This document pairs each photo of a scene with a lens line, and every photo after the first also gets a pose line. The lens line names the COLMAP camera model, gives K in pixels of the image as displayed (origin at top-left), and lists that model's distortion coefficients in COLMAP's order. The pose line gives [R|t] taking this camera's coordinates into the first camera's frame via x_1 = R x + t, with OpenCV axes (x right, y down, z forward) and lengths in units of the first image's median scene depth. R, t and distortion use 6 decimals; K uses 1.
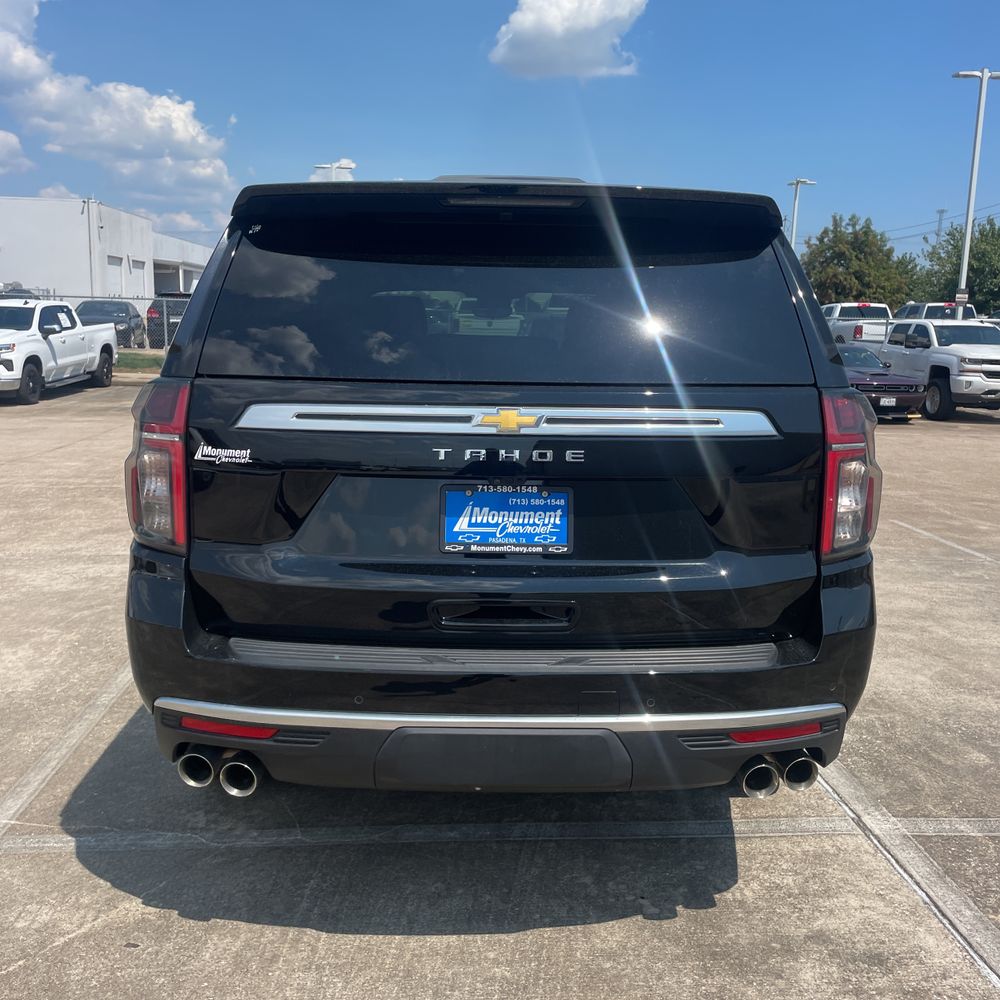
lens RADIAL K [[1004.5, 0, 510.7], [0, 1004.5, 497.7], [0, 0, 1]] dist [0.091053, -0.137246]
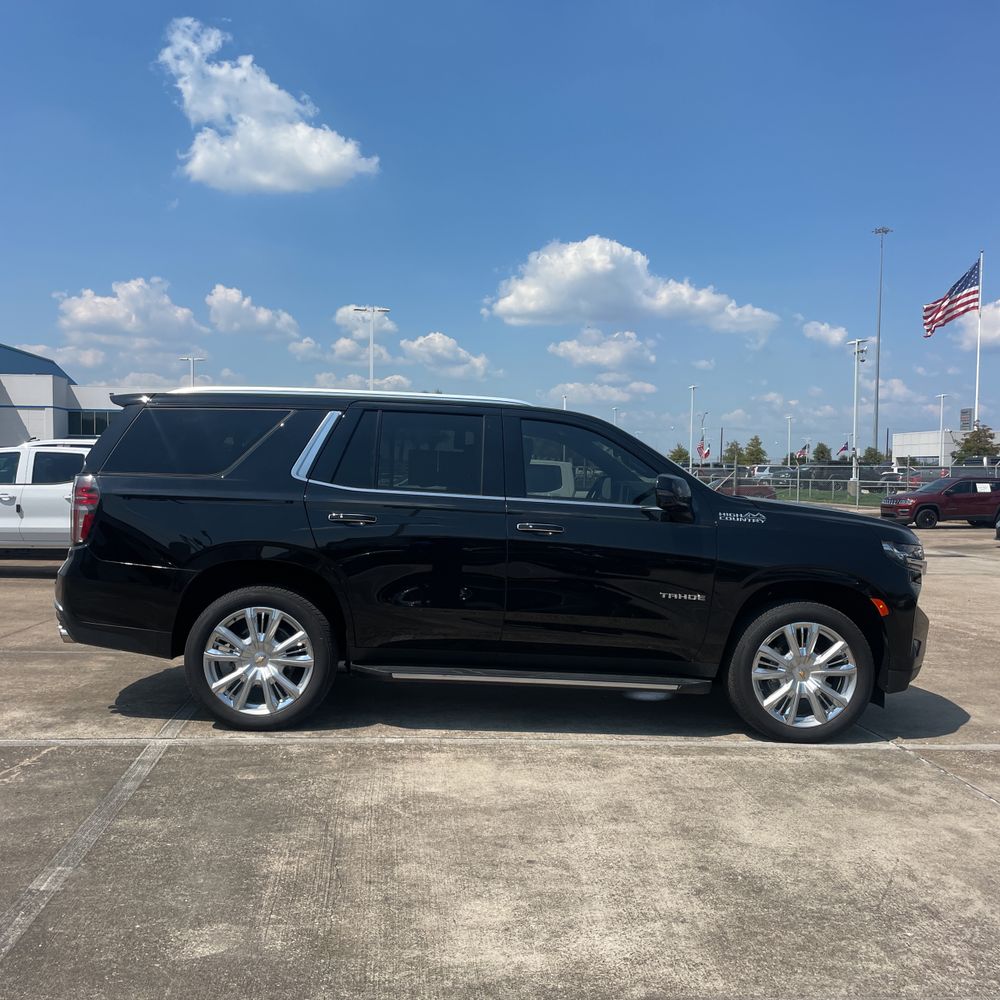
lens RADIAL K [[1000.8, 0, 504.8], [0, 1000.8, 534.3], [0, 0, 1]] dist [0.090178, -0.145740]
pose [[0.036043, 0.038442, -0.998611, 2.115702], [-0.188229, 0.981636, 0.030995, -0.176578], [0.981464, 0.186850, 0.042617, 1.481041]]
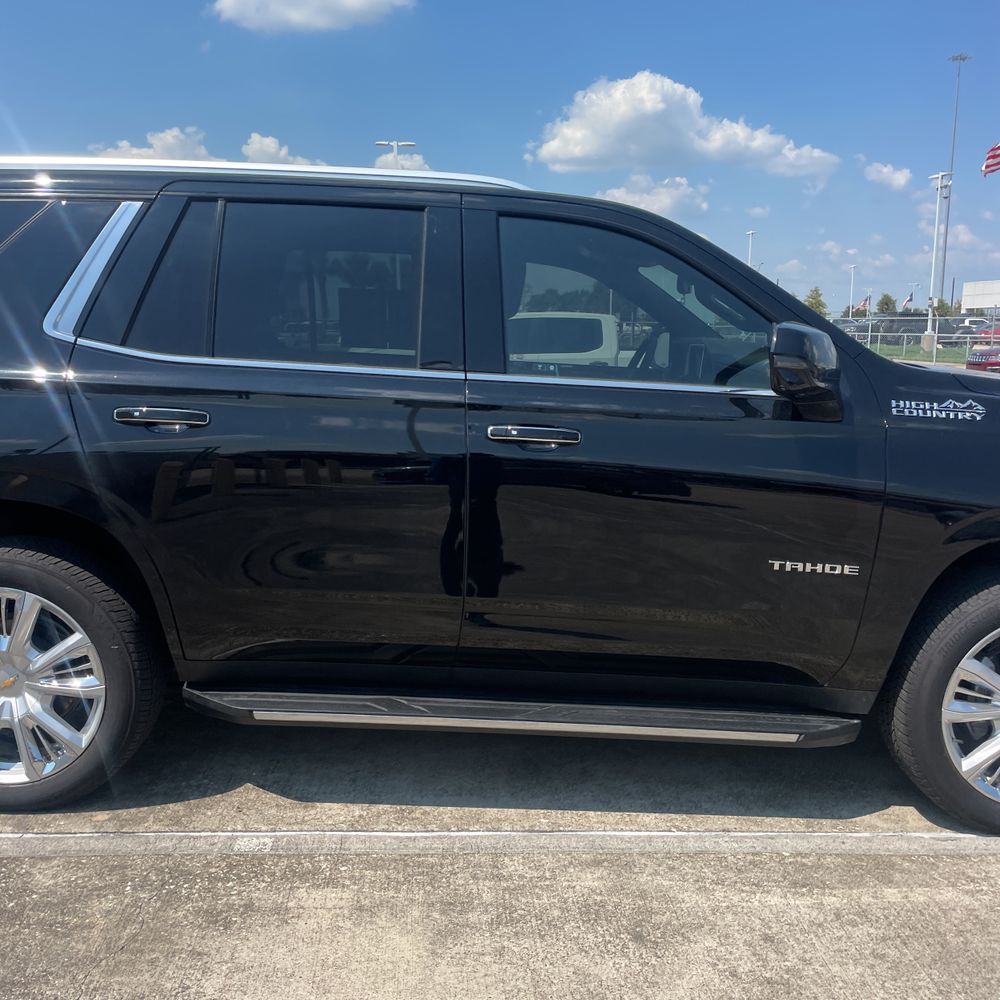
lens RADIAL K [[1000.6, 0, 497.9], [0, 1000.6, 523.6], [0, 0, 1]] dist [0.071648, -0.108538]
pose [[-0.013730, 0.167206, -0.985826, 1.220125], [-0.182371, 0.968963, 0.166885, -0.212053], [0.983134, 0.182077, 0.017190, 1.586150]]
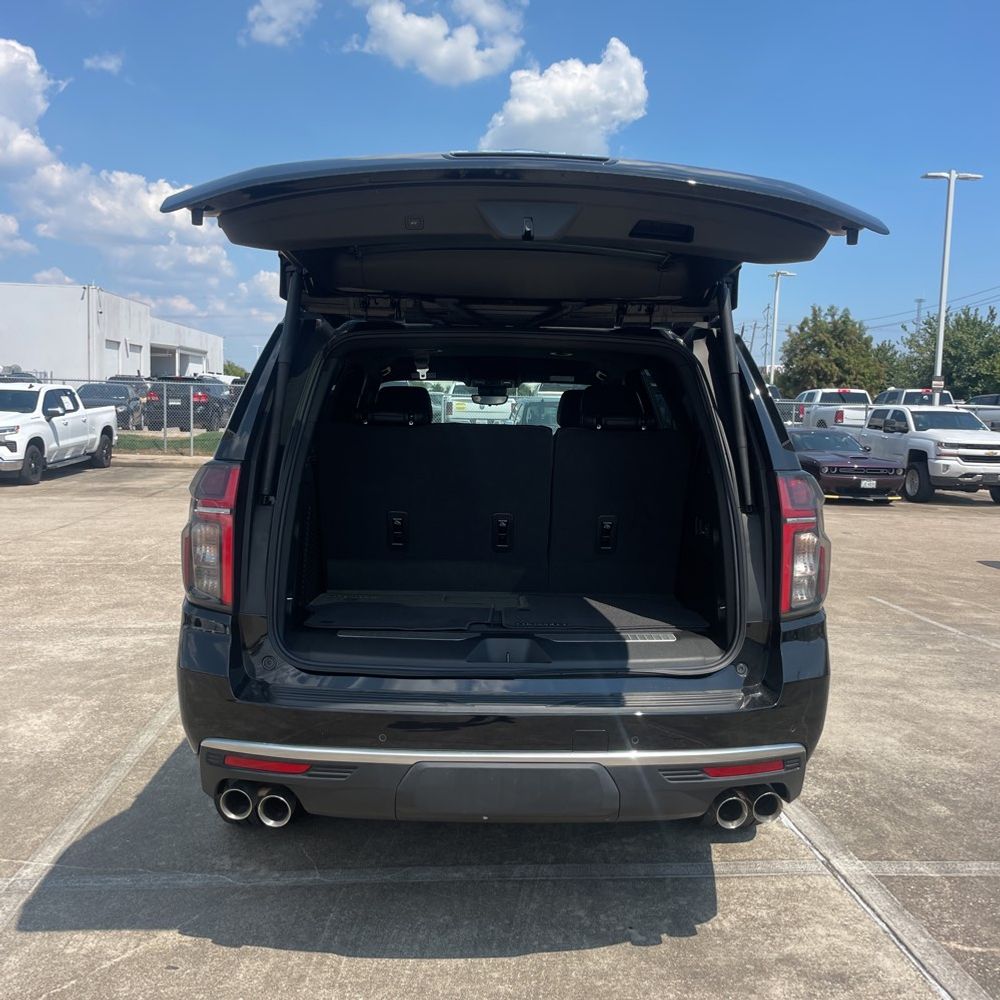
lens RADIAL K [[1004.5, 0, 510.7], [0, 1004.5, 497.7], [0, 0, 1]] dist [0.091053, -0.137246]
pose [[0.999948, 0.002431, 0.009909, -0.012178], [-0.001630, 0.996790, -0.080045, 0.013764], [-0.010071, 0.080025, 0.996742, -0.127656]]
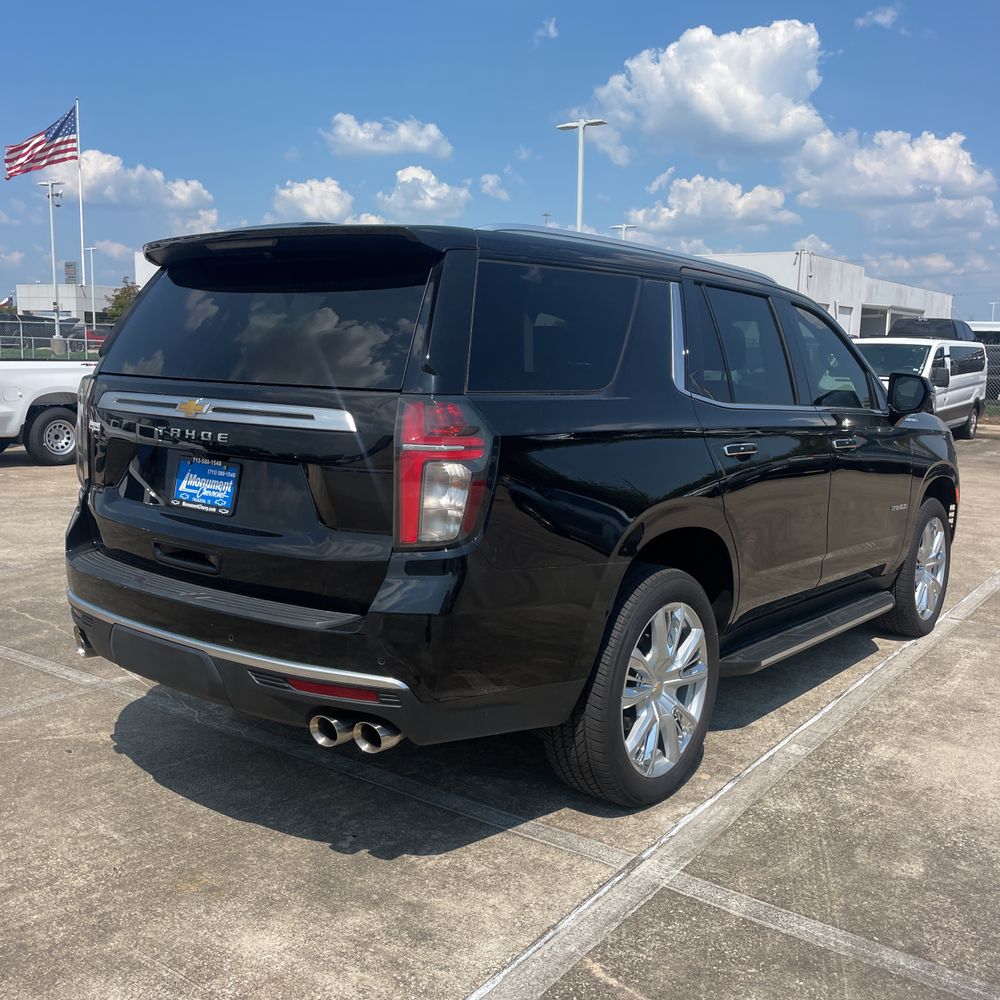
lens RADIAL K [[1004.5, 0, 510.7], [0, 1004.5, 497.7], [0, 0, 1]] dist [0.091053, -0.137246]
pose [[0.775353, 0.089468, -0.625159, 0.854318], [-0.116370, 0.993204, -0.002189, -0.003972], [0.620714, 0.074447, 0.780494, 0.166639]]
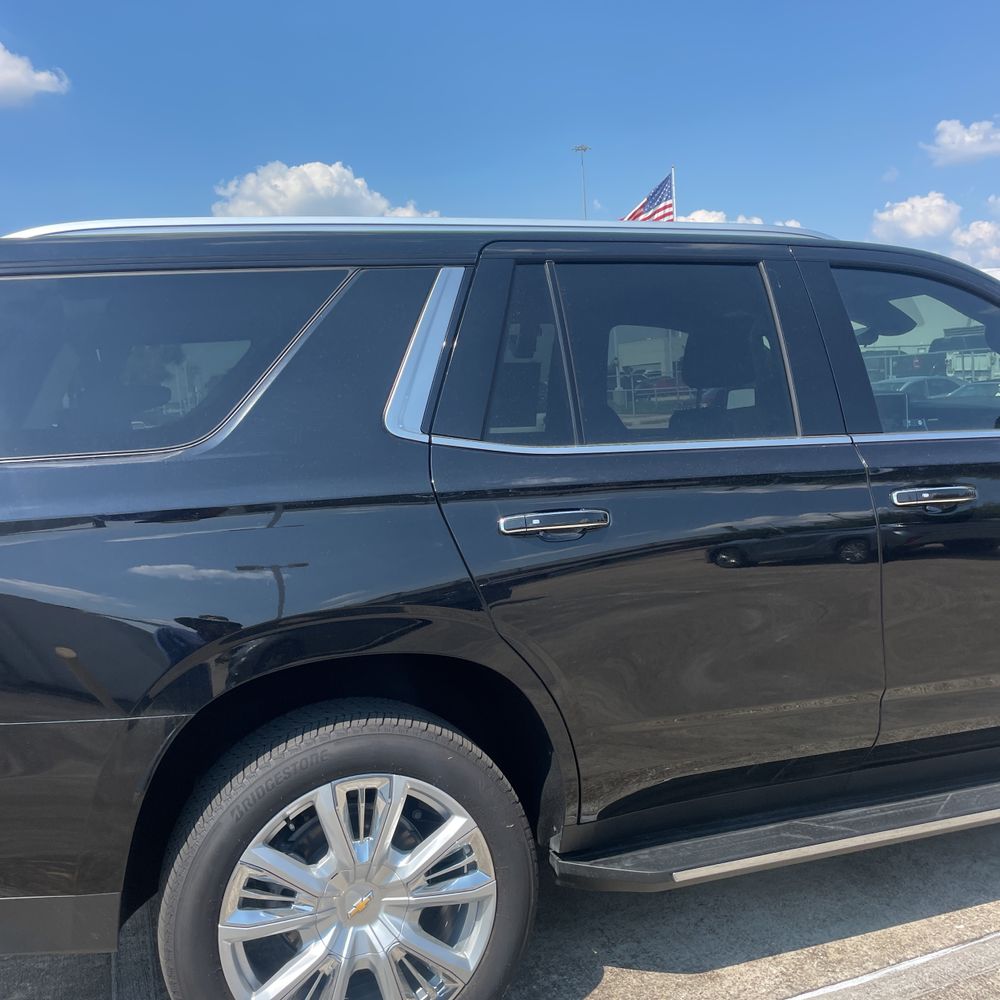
lens RADIAL K [[1004.5, 0, 510.7], [0, 1004.5, 497.7], [0, 0, 1]] dist [0.091053, -0.137246]
pose [[0.306565, 0.052841, -0.950382, 0.996262], [-0.090940, 0.995516, 0.026016, -0.131777], [0.947496, 0.078452, 0.309996, 1.021730]]
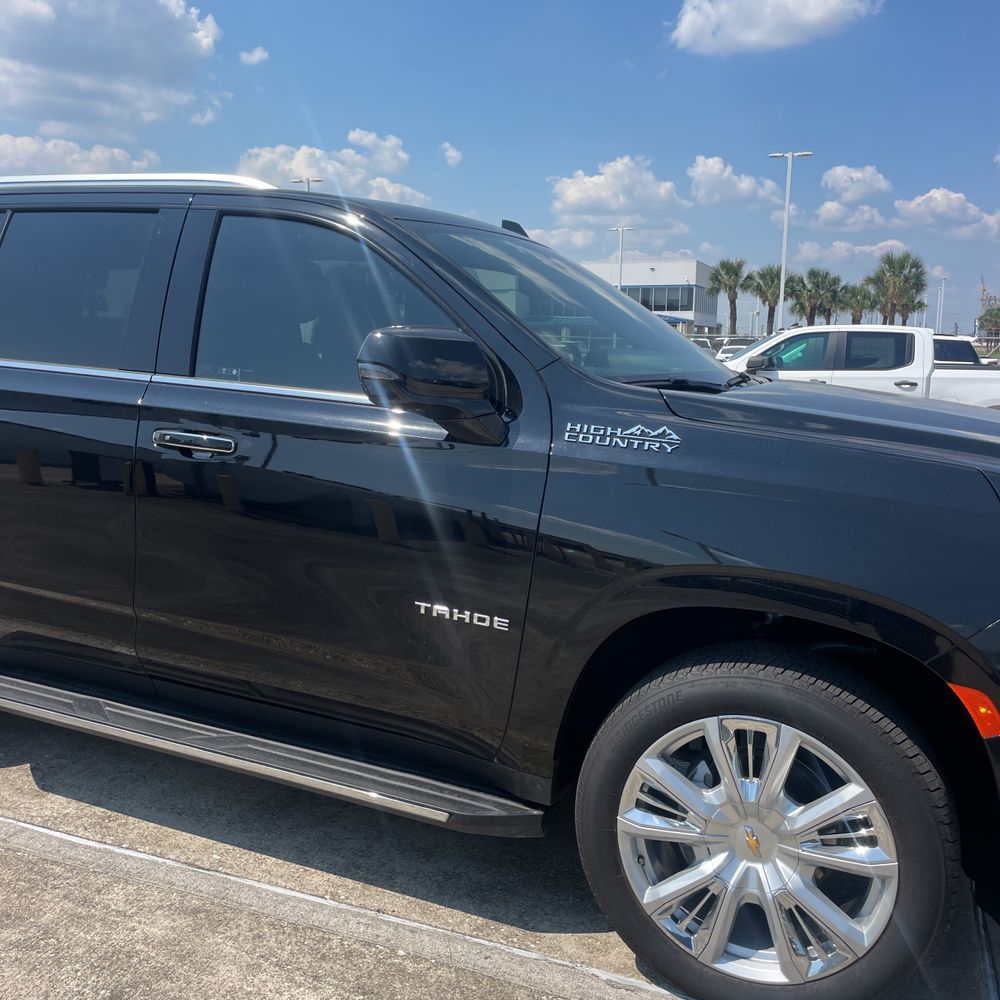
lens RADIAL K [[1004.5, 0, 510.7], [0, 1004.5, 497.7], [0, 0, 1]] dist [0.091053, -0.137246]
pose [[-0.412518, 0.108934, -0.904412, 0.985098], [-0.186568, 0.961676, 0.200929, -0.325241], [0.891639, 0.251622, -0.376385, 2.211641]]
